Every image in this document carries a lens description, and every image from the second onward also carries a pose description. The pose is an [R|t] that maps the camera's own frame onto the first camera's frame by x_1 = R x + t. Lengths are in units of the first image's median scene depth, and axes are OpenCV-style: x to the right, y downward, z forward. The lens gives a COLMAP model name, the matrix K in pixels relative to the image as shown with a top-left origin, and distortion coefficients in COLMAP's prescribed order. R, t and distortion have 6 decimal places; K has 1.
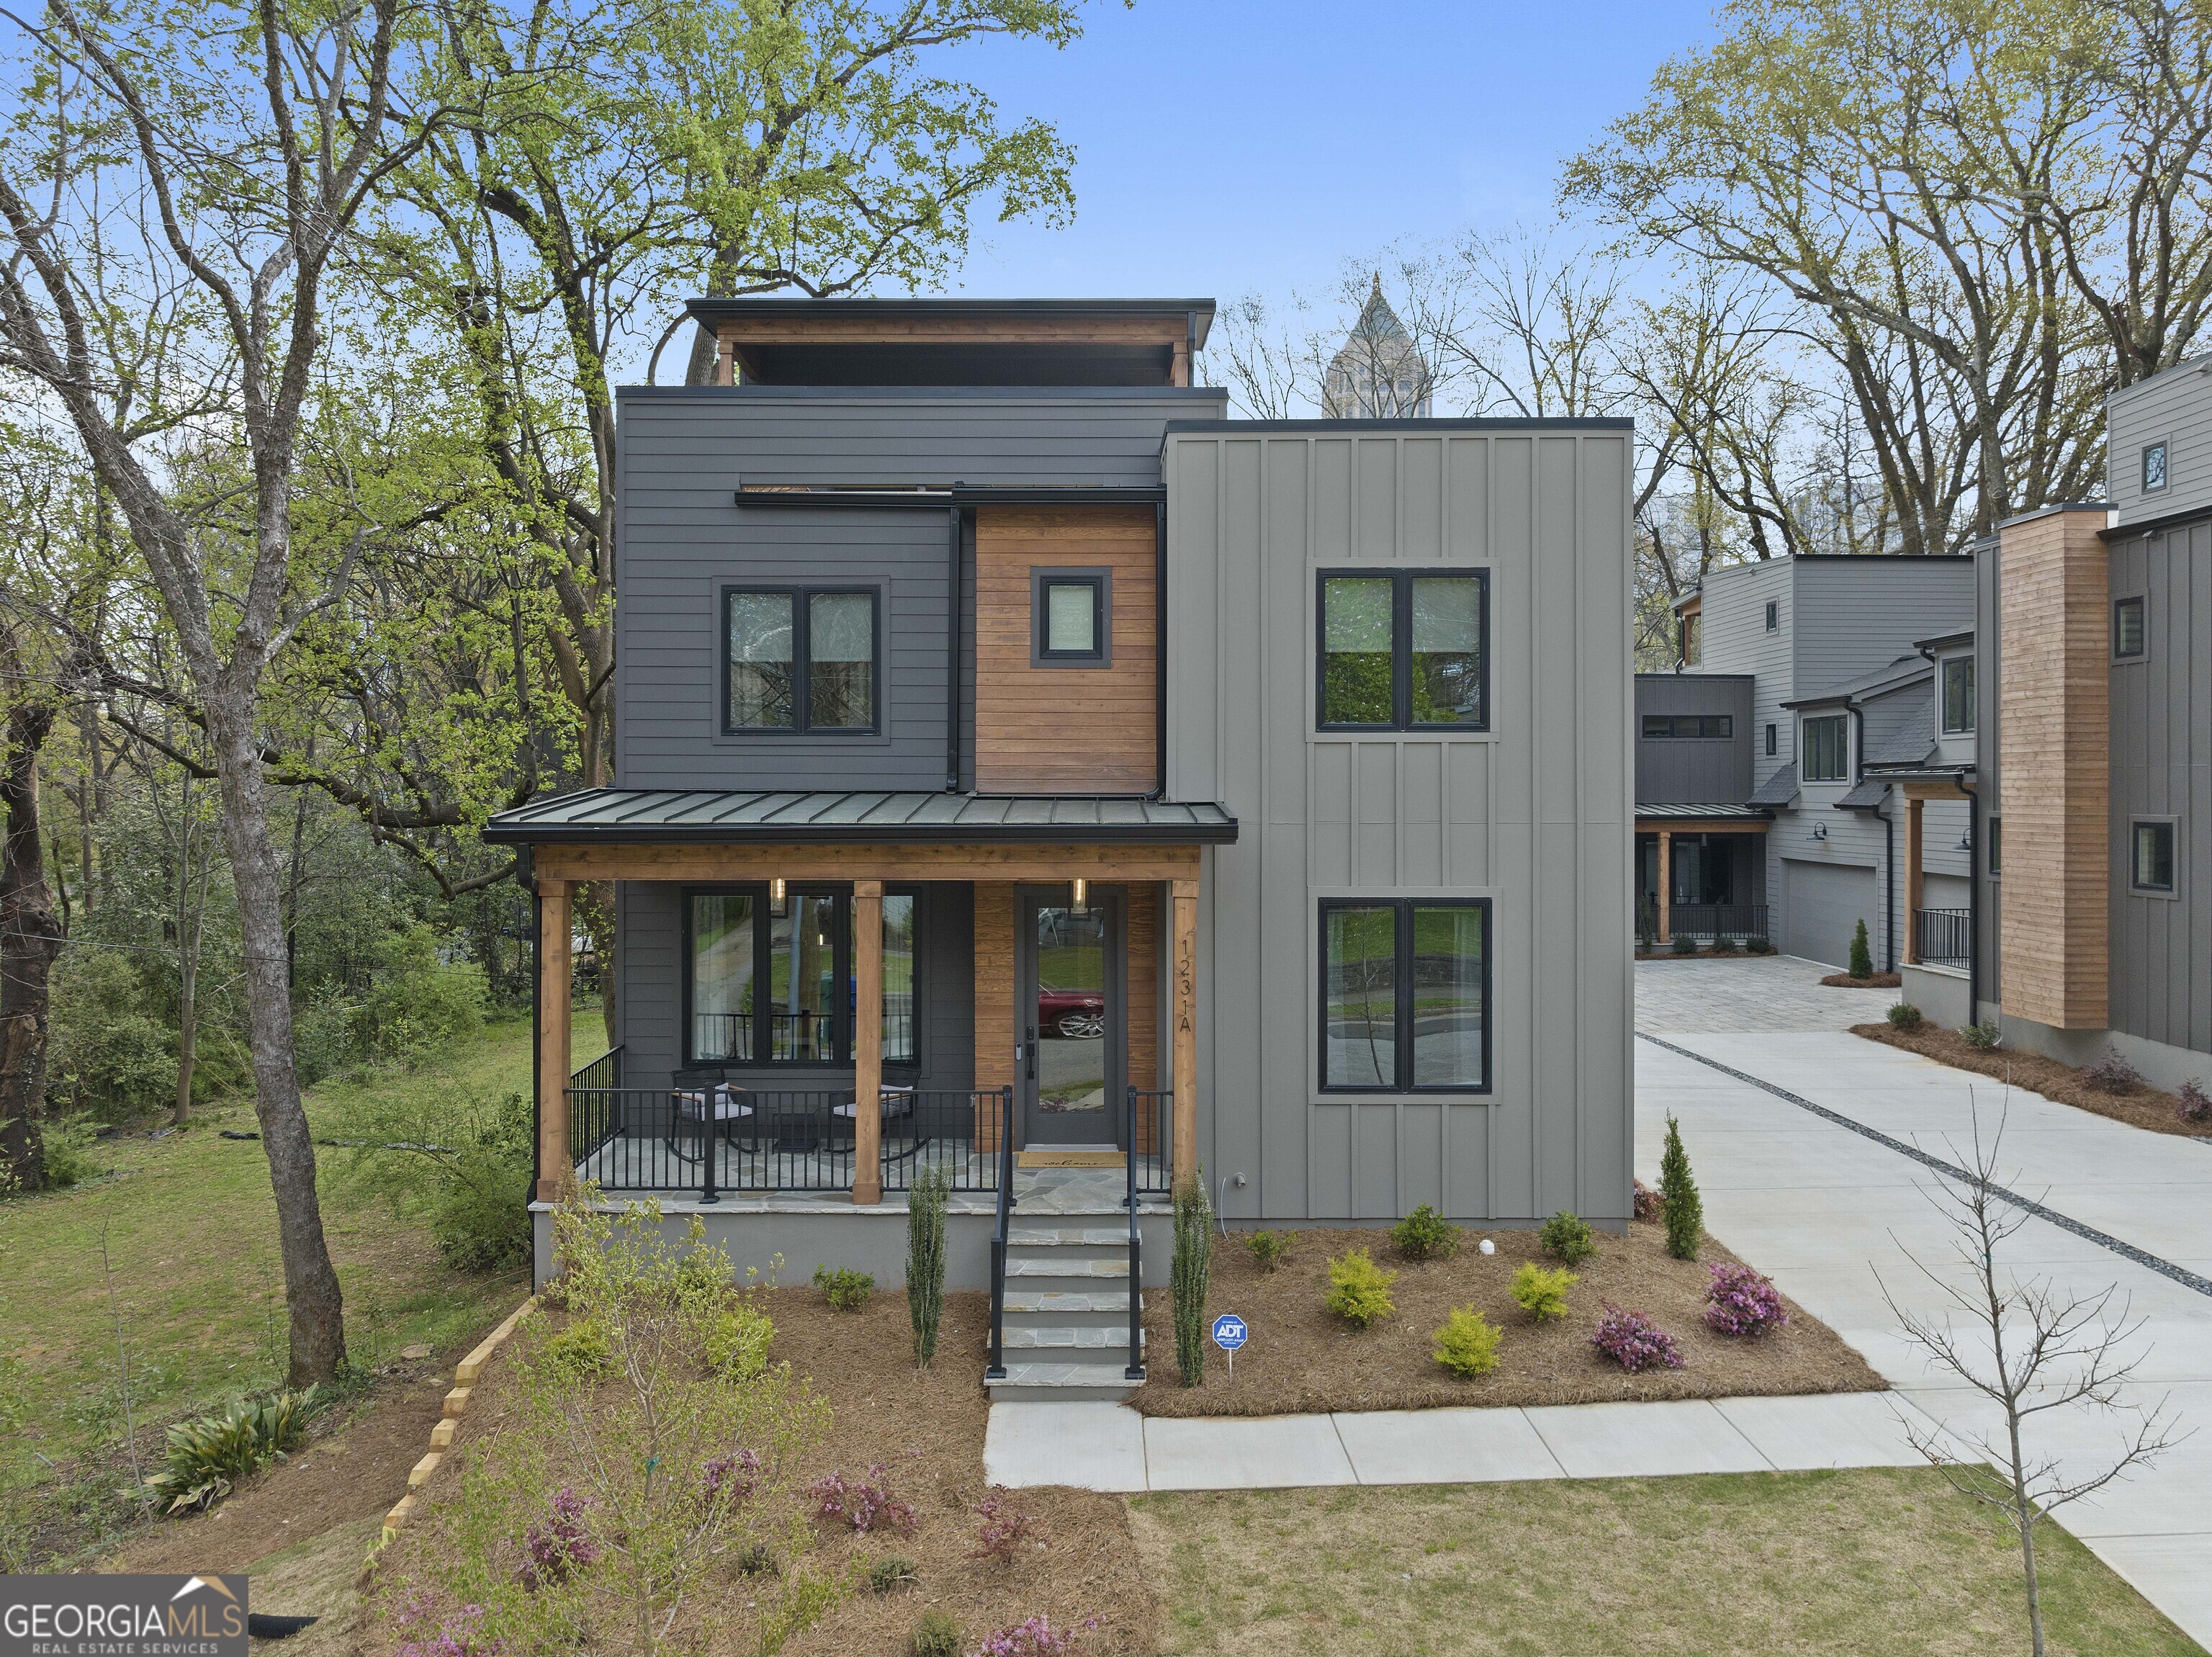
lens RADIAL K [[1532.7, 0, 1106.0], [0, 1532.7, 828.5], [0, 0, 1]] dist [-0.012307, -0.000444]
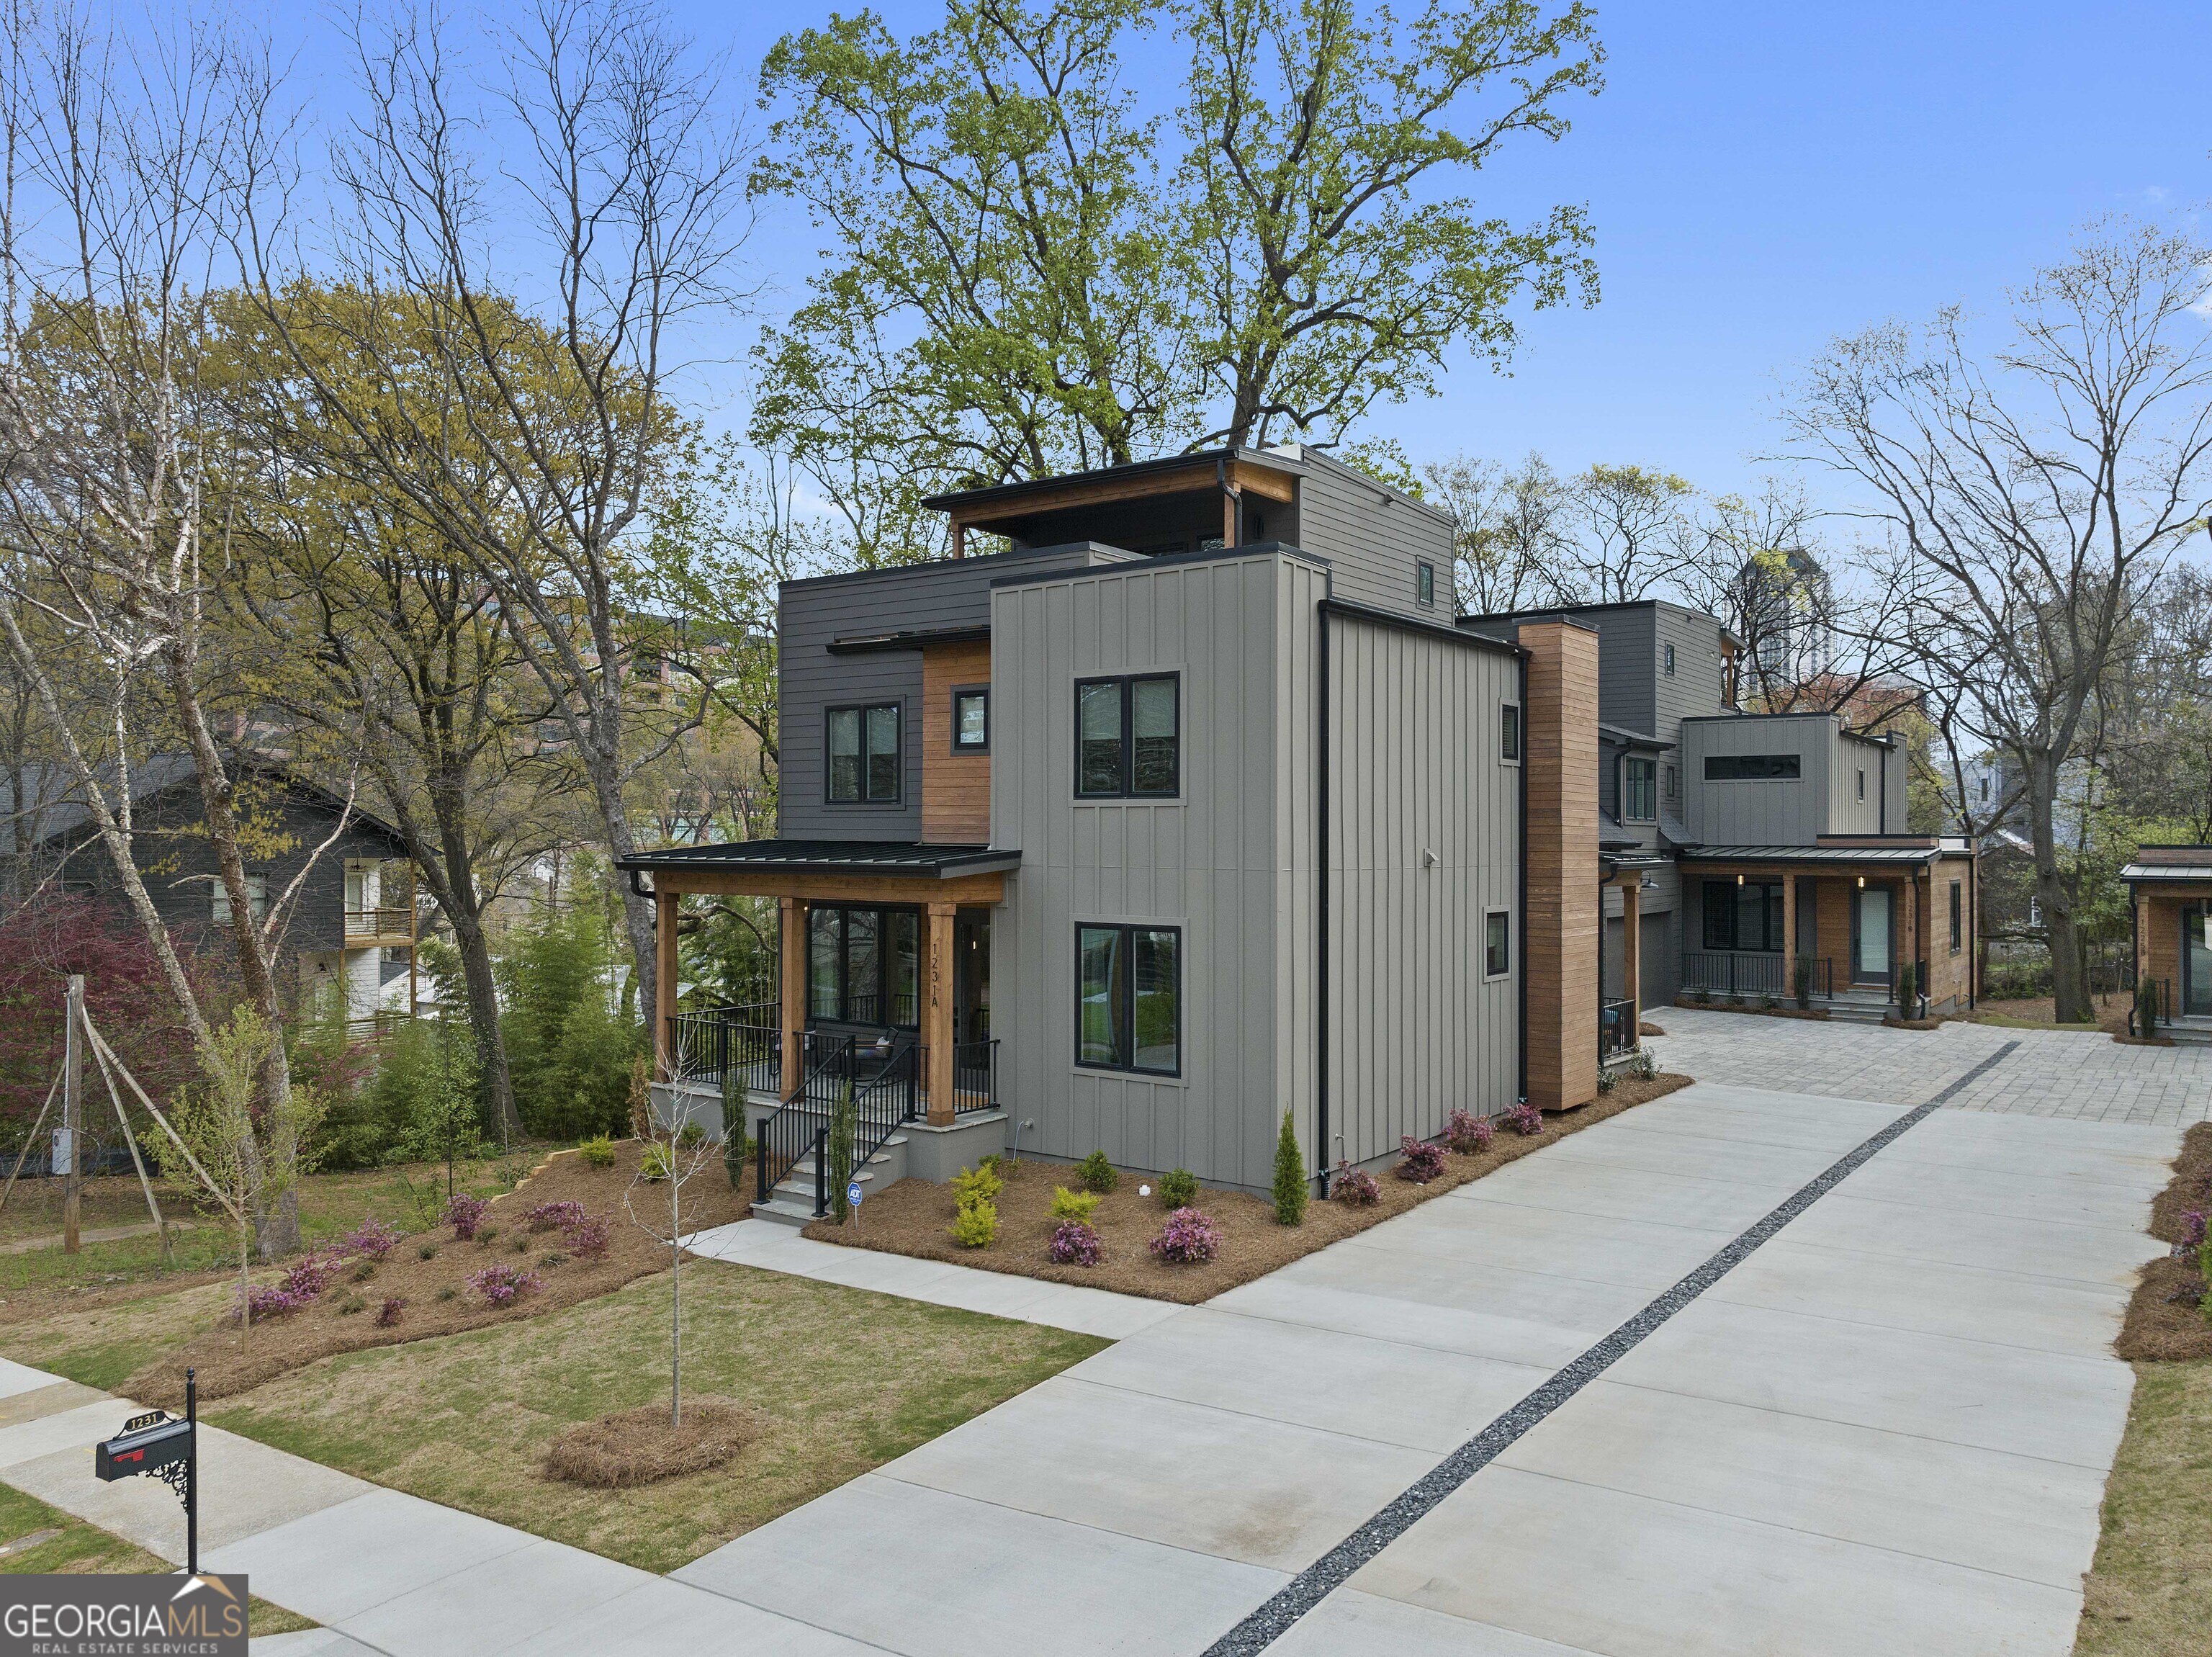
lens RADIAL K [[1570.7, 0, 1106.0], [0, 1570.7, 828.5], [0, 0, 1]] dist [-0.010154, 0.000063]
pose [[0.804853, -0.000473, -0.593475, 1.170174], [-0.011270, 0.999807, -0.016081, -0.017267], [0.593368, 0.019631, 0.804692, -0.125750]]
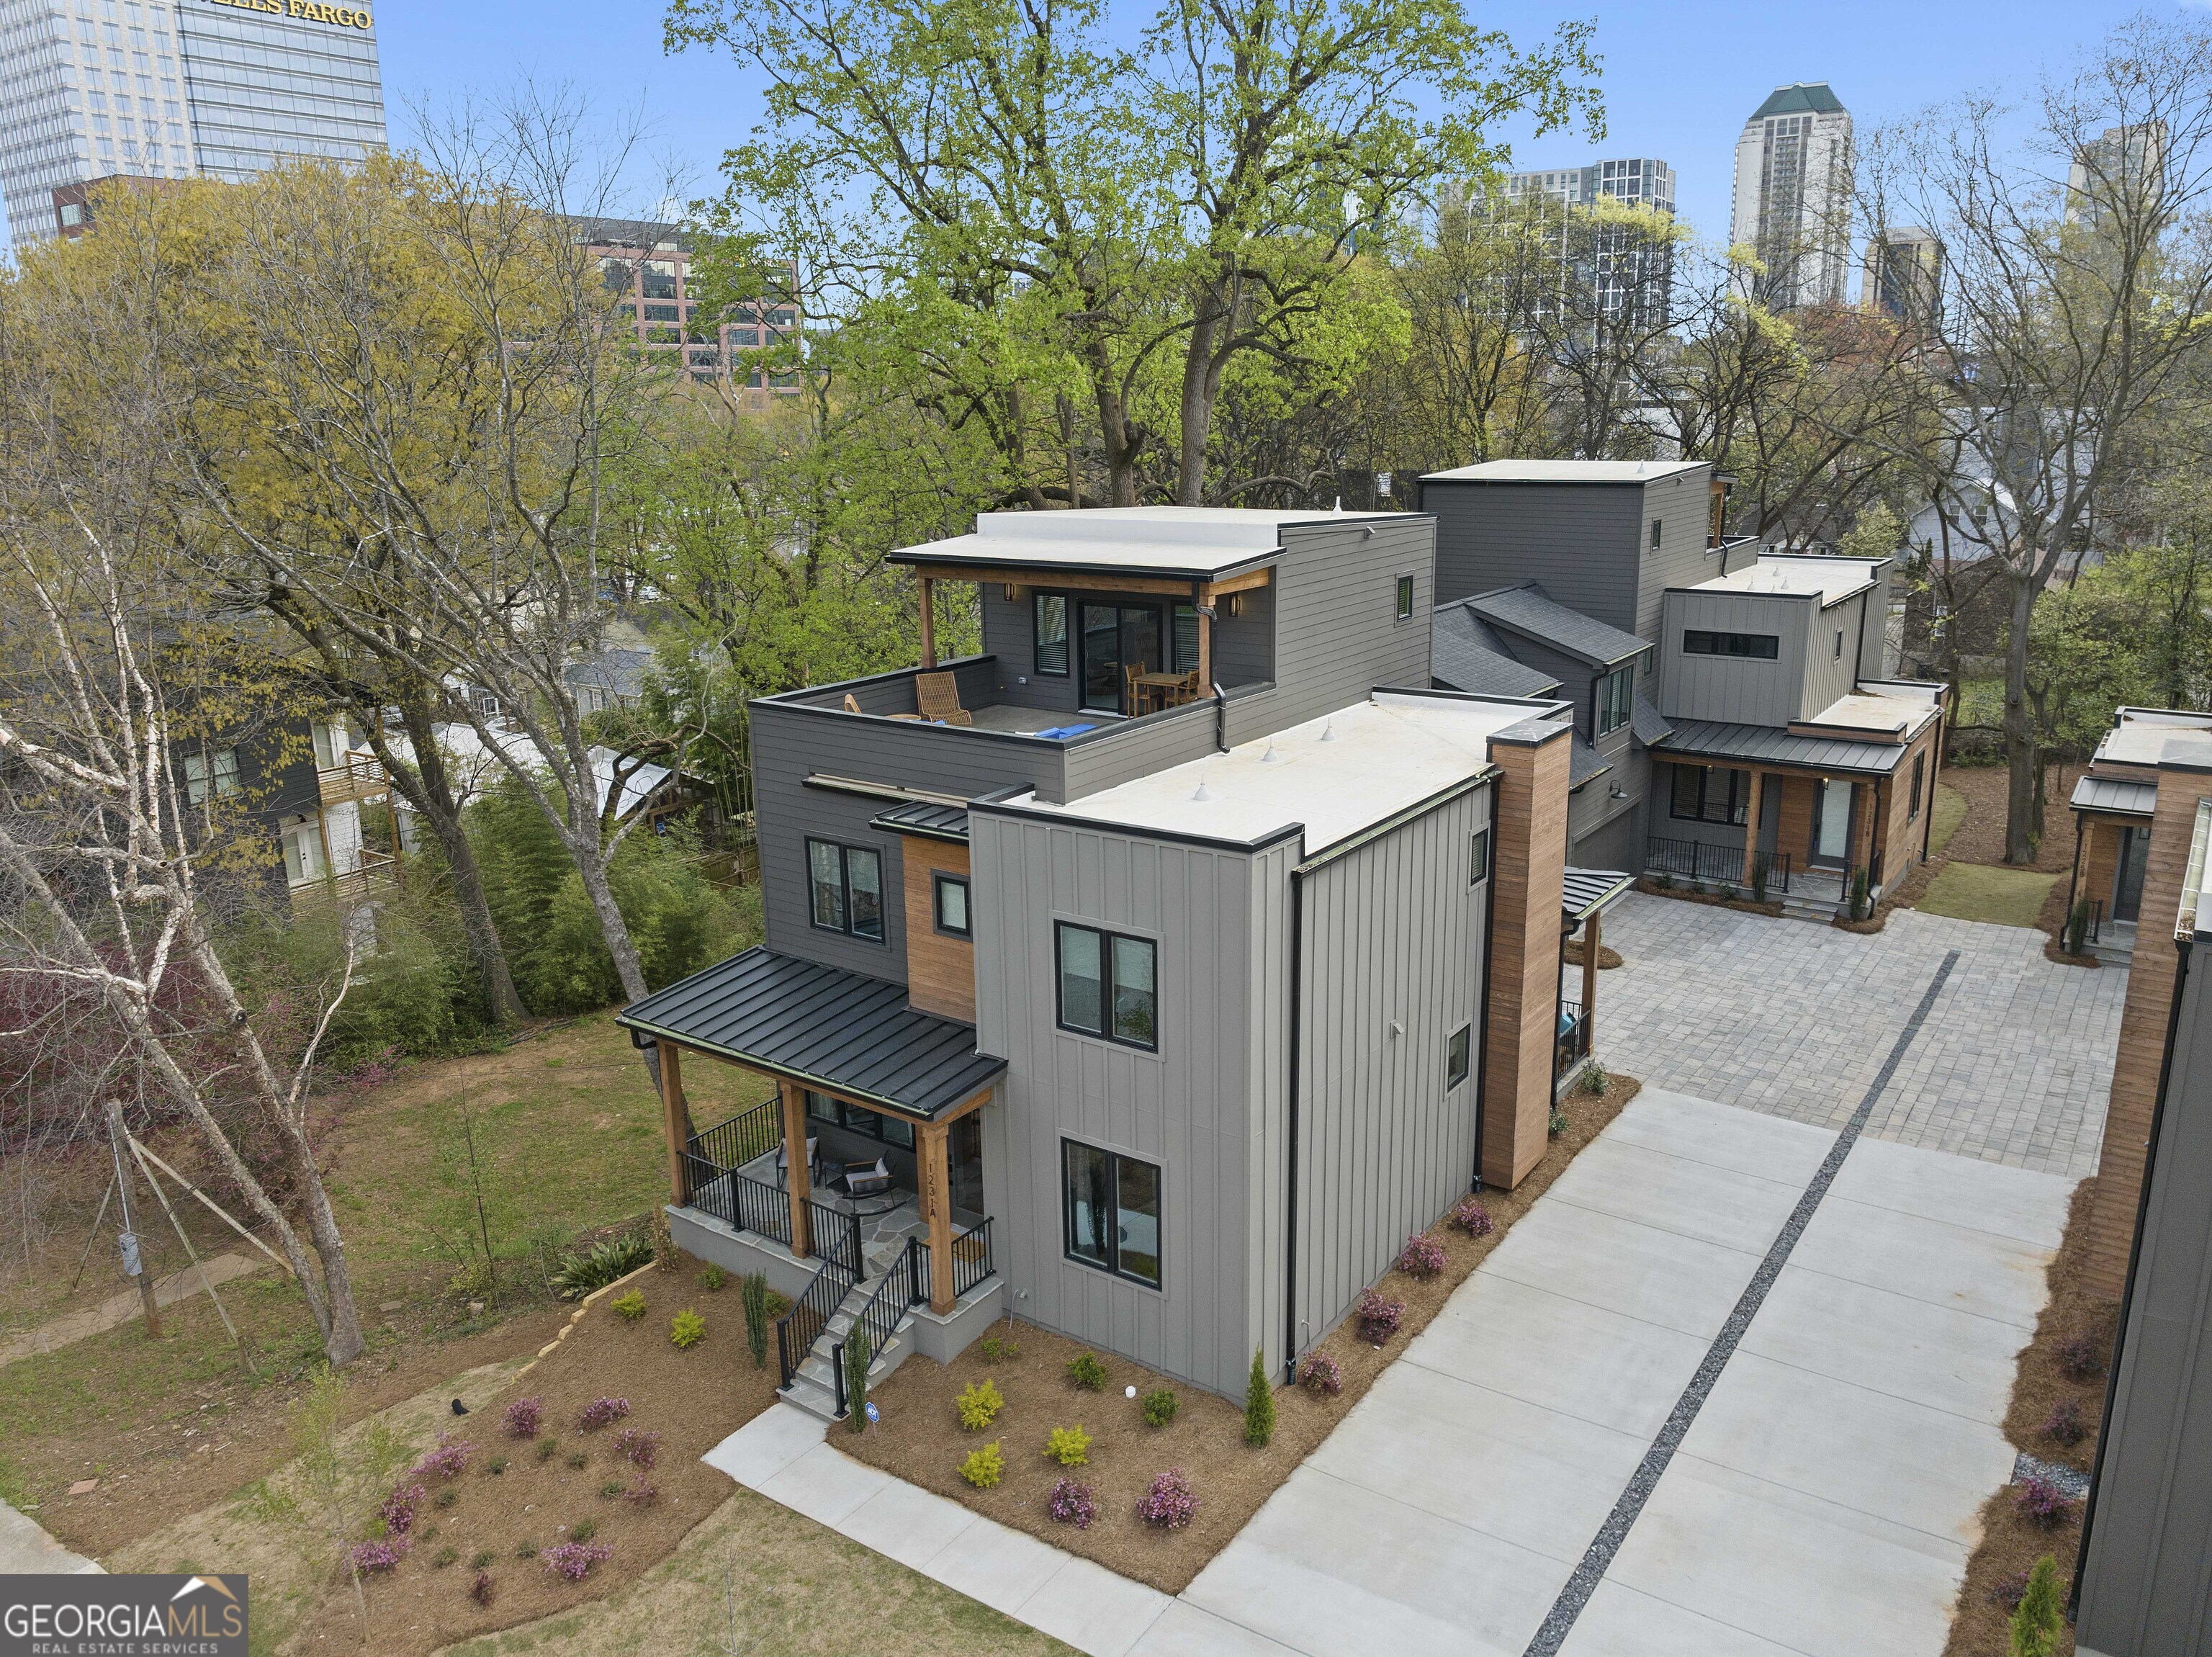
lens RADIAL K [[1611.7, 0, 1106.0], [0, 1611.7, 828.5], [0, 0, 1]] dist [-0.033860, -0.002634]
pose [[0.816171, 0.133577, -0.562159, 1.172927], [0.009020, 0.969848, 0.243545, -0.716749], [0.577740, -0.203844, 0.790357, -0.139855]]
